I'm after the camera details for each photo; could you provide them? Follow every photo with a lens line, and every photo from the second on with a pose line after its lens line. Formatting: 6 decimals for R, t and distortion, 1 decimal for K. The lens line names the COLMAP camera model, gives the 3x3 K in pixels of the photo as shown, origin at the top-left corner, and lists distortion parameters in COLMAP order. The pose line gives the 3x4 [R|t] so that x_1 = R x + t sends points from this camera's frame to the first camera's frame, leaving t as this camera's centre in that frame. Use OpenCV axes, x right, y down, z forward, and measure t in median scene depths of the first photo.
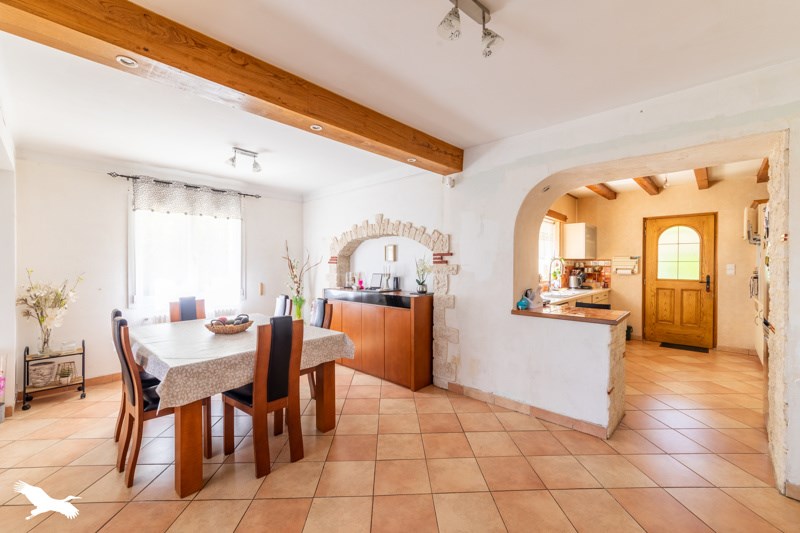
lens RADIAL K [[330.3, 0, 400.0], [0, 330.3, 266.5], [0, 0, 1]] dist [-0.001771, -0.000051]
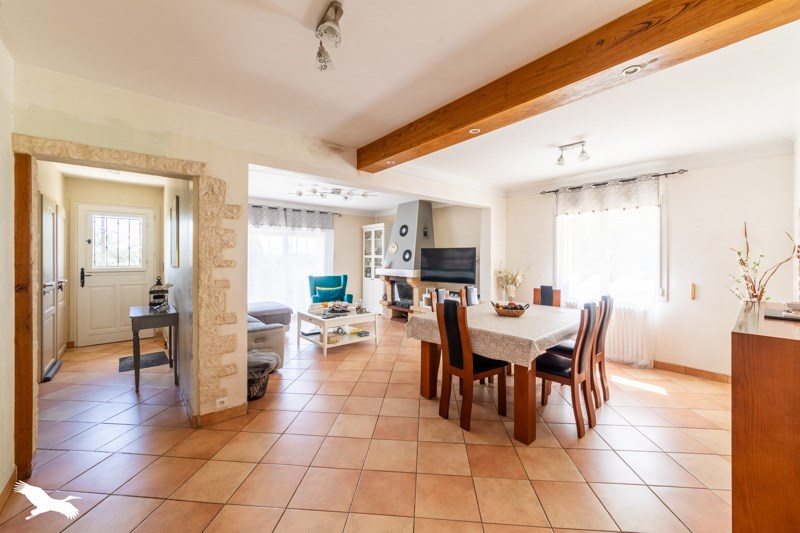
lens RADIAL K [[318.6, 0, 400.7], [0, 318.6, 256.7], [0, 0, 1]] dist [-0.000020, 0.000025]
pose [[-0.127078, -0.002902, -0.991888, 0.326128], [-0.010410, 0.999945, -0.001592, -0.003148], [0.991838, 0.010123, -0.127101, 0.365000]]
